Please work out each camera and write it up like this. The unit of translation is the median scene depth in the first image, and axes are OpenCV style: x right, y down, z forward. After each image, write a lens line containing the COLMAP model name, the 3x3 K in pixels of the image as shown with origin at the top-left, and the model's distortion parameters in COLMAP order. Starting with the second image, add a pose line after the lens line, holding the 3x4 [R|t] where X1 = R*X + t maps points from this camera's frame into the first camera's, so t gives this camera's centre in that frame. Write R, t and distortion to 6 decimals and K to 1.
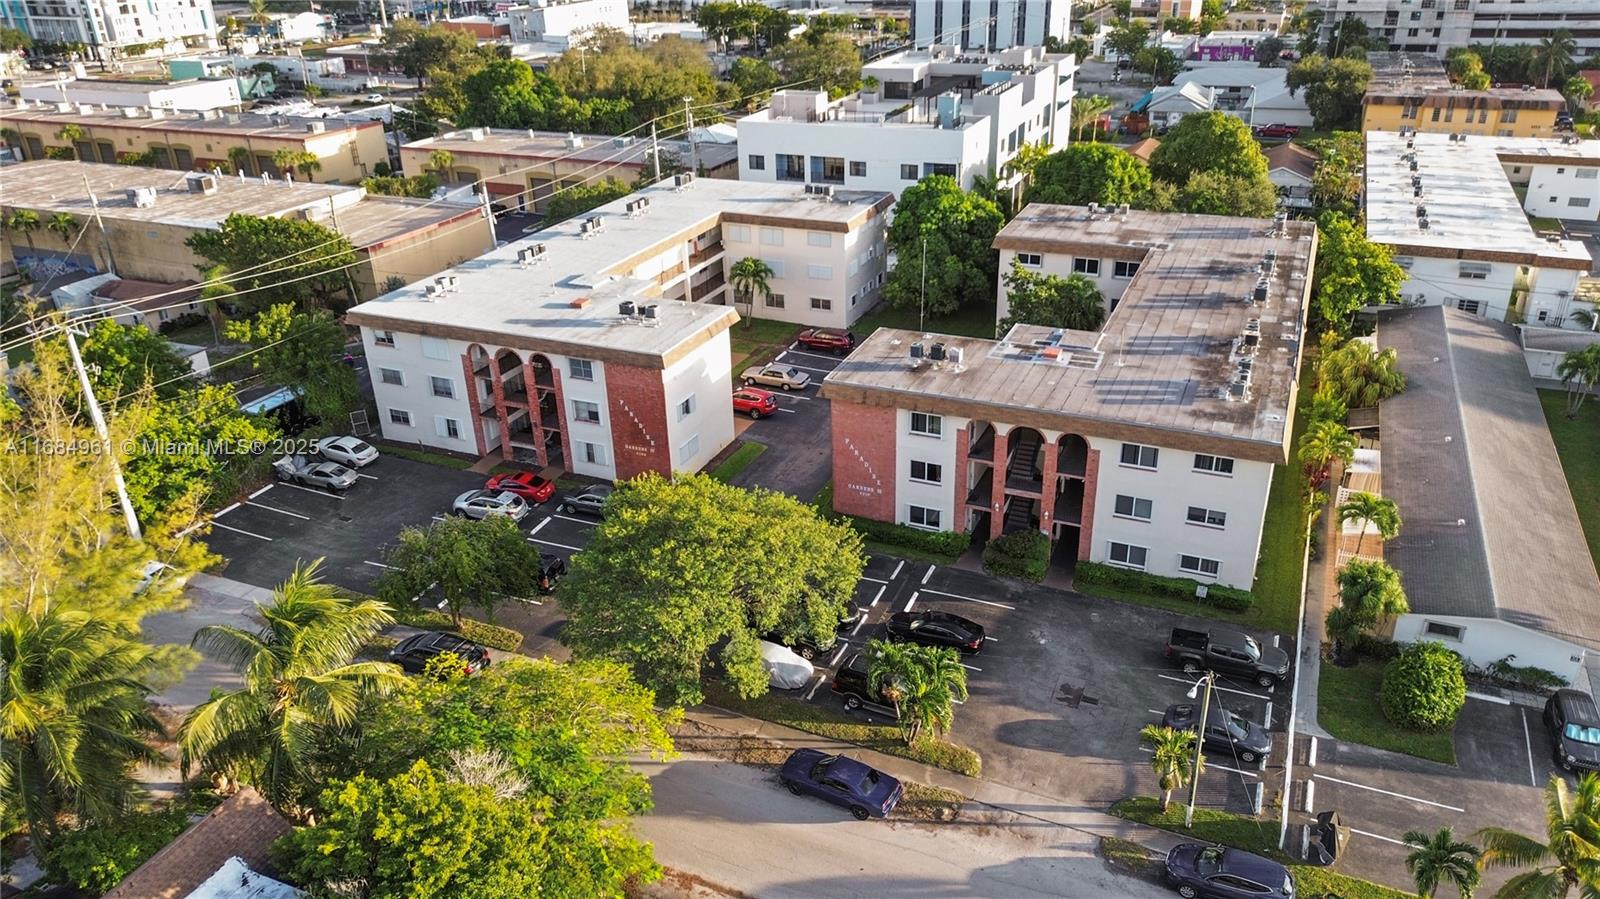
lens RADIAL K [[1148.3, 0, 801.9], [0, 1148.3, 454.1], [0, 0, 1]] dist [0.032601, -0.032535]
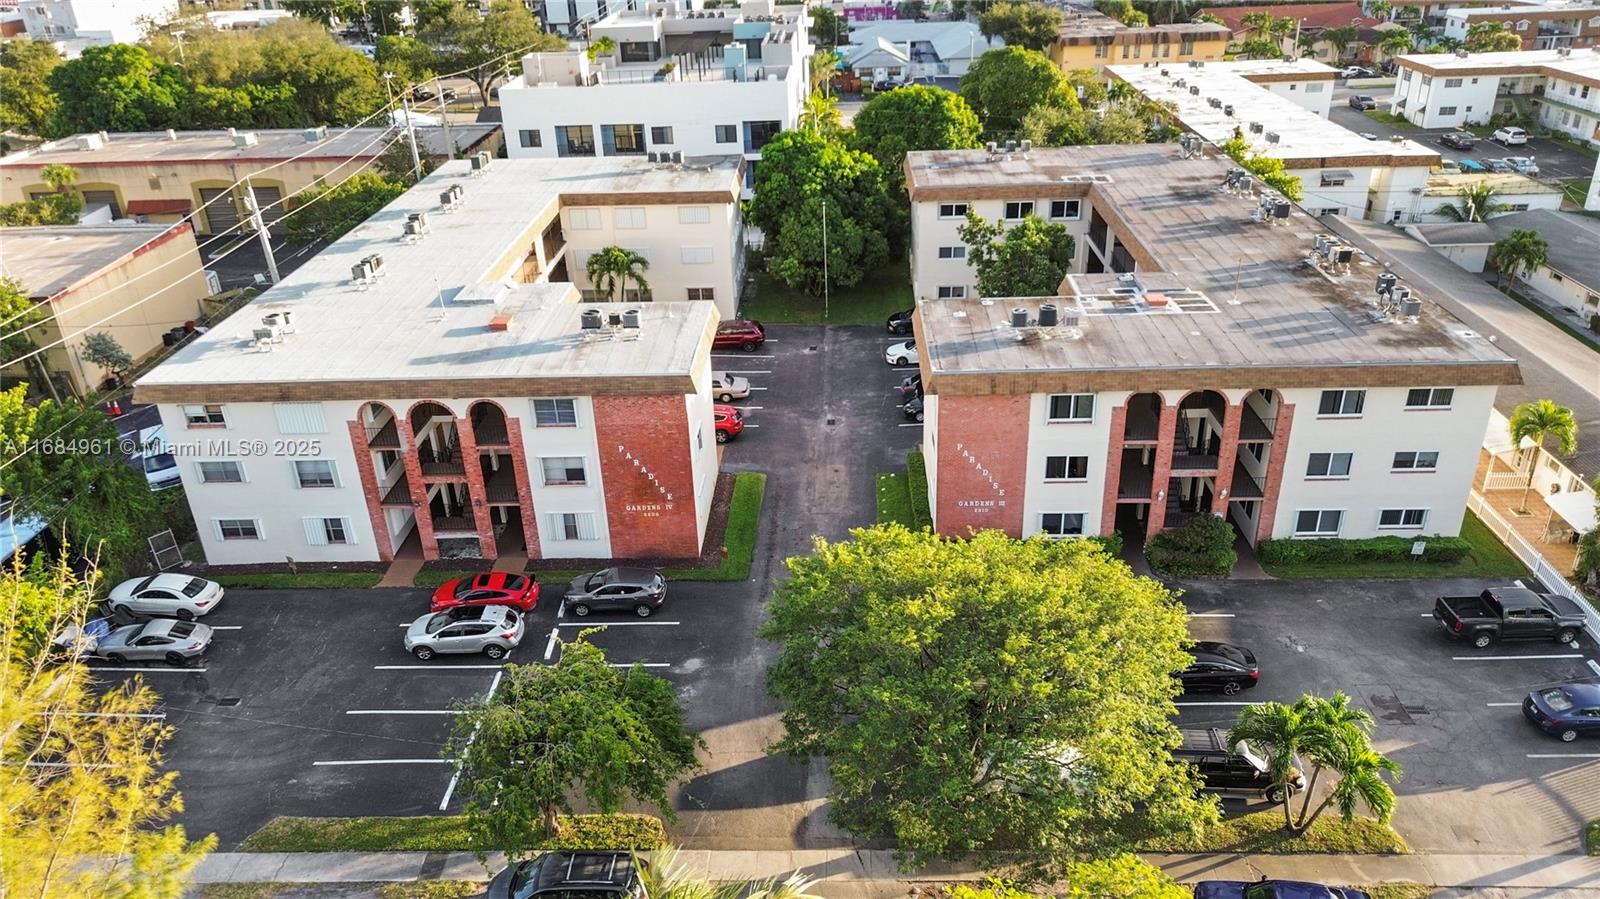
lens RADIAL K [[1148.3, 0, 813.8], [0, 1148.3, 456.2], [0, 0, 1]] dist [0.032601, -0.032535]
pose [[0.925877, -0.172795, 0.335997, -0.263416], [0.170544, 0.984676, 0.036443, -0.042321], [-0.337145, 0.023560, 0.941158, 0.260659]]
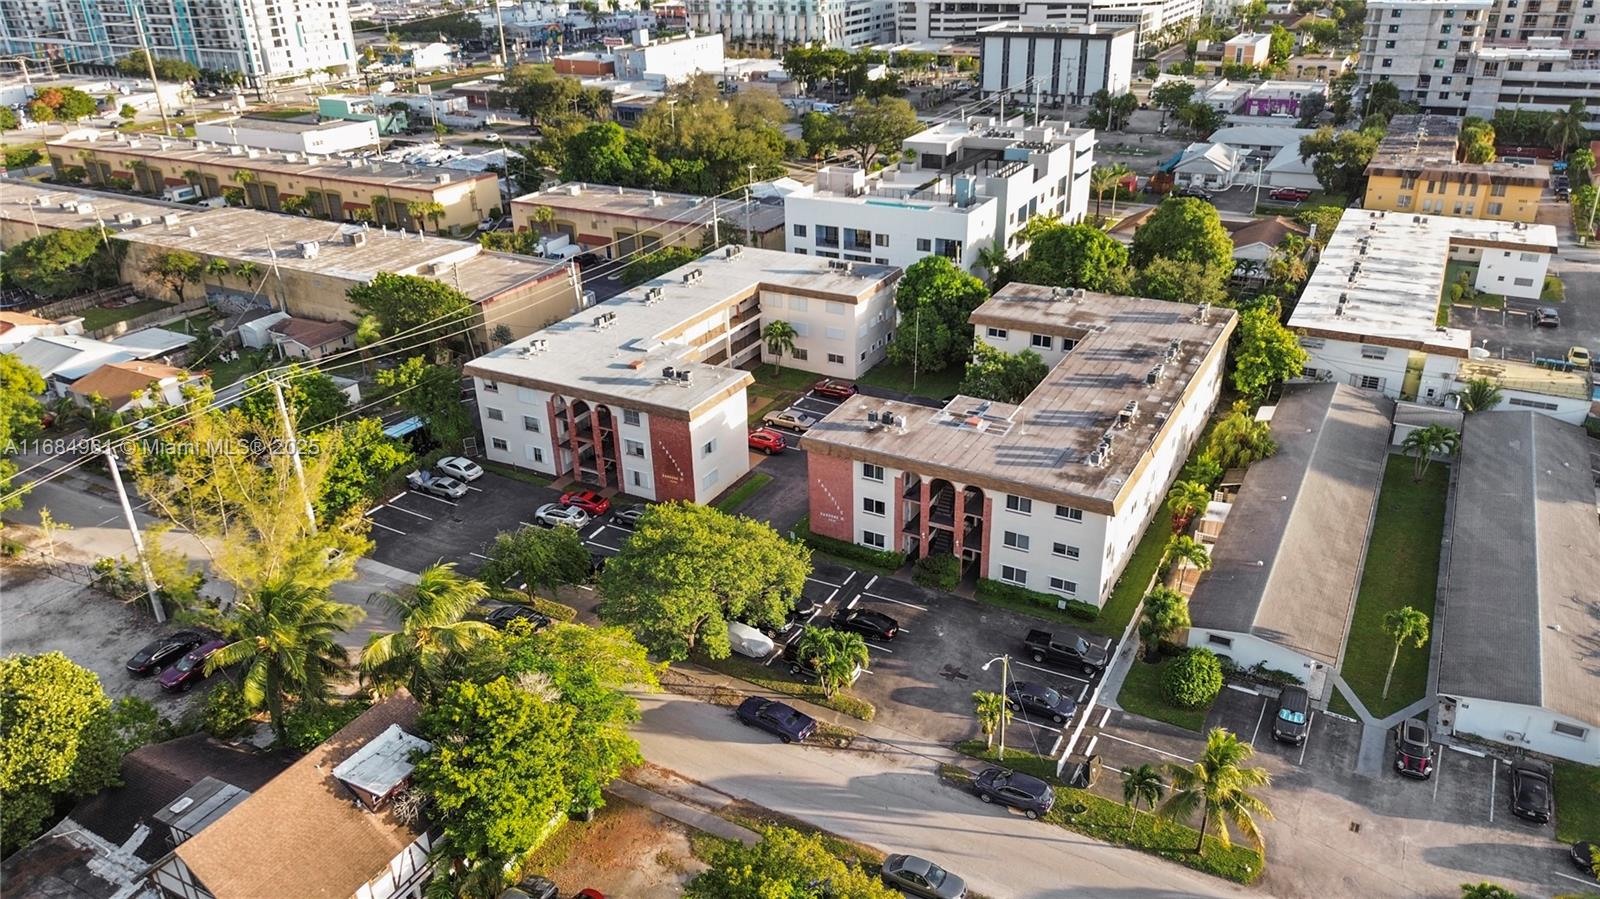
lens RADIAL K [[1148.3, 0, 803.1], [0, 1148.3, 448.8], [0, 0, 1]] dist [0.032601, -0.032535]
pose [[0.995981, 0.040016, -0.080127, 0.108188], [-0.040233, 0.999190, -0.001101, -0.040214], [0.080018, 0.004320, 0.996784, -0.301238]]
